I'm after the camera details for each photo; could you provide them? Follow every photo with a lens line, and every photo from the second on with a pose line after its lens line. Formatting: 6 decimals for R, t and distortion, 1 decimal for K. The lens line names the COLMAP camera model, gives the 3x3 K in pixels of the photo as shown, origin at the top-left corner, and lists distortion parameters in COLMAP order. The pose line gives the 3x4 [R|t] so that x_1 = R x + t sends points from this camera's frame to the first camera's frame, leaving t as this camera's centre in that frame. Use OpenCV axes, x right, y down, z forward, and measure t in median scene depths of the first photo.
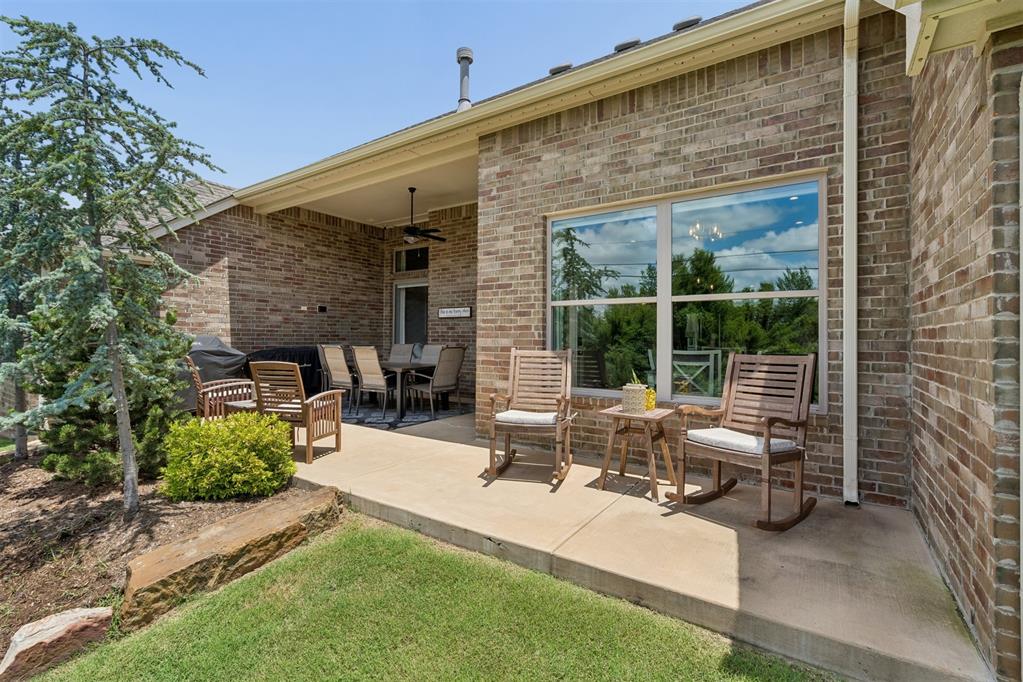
lens RADIAL K [[464.0, 0, 508.3], [0, 464.0, 338.0], [0, 0, 1]] dist [-0.001806, 0.000457]
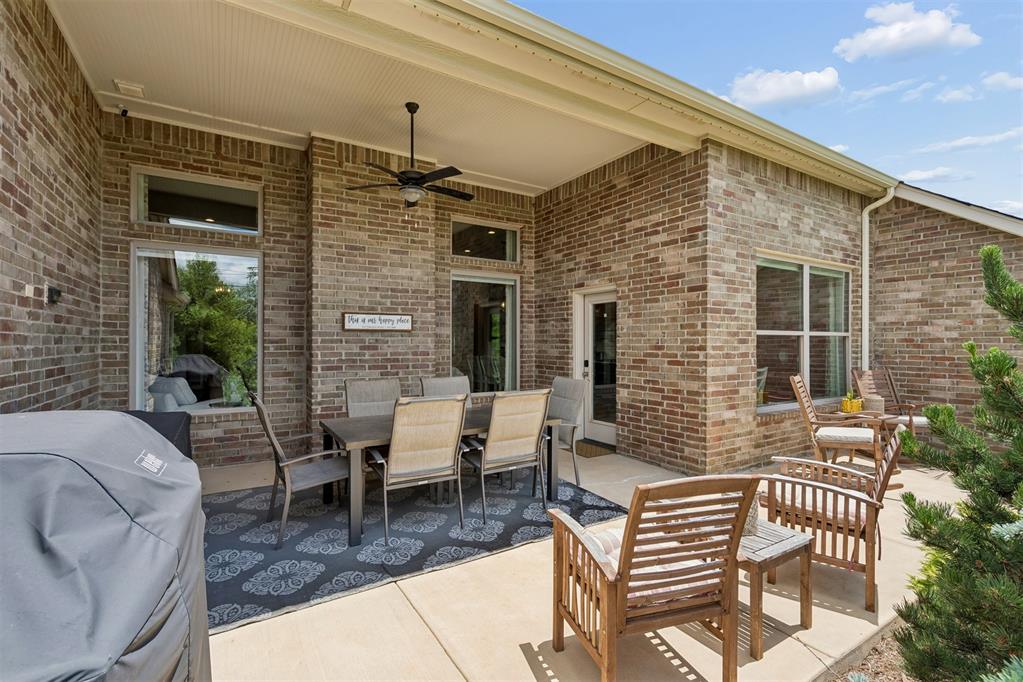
lens RADIAL K [[465.3, 0, 516.0], [0, 465.3, 345.7], [0, 0, 1]] dist [0.001151, 0.000131]
pose [[0.400742, -0.011782, 0.916115, -1.016998], [0.000990, 0.999922, 0.012427, -0.051757], [-0.916190, -0.004073, 0.400723, 0.974753]]
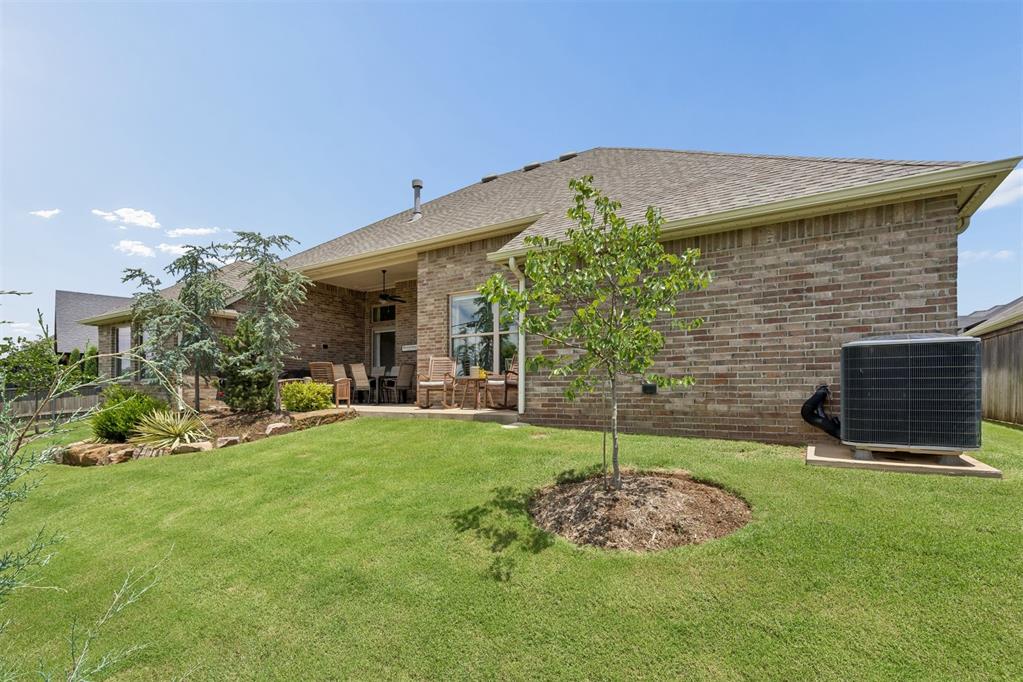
lens RADIAL K [[481.6, 0, 503.9], [0, 481.6, 389.0], [0, 0, 1]] dist [-0.001442, 0.000078]
pose [[0.999371, -0.008244, 0.034495, 0.226762], [0.008345, 0.999961, -0.002788, 0.152501], [-0.034471, 0.003074, 0.999401, -1.050482]]
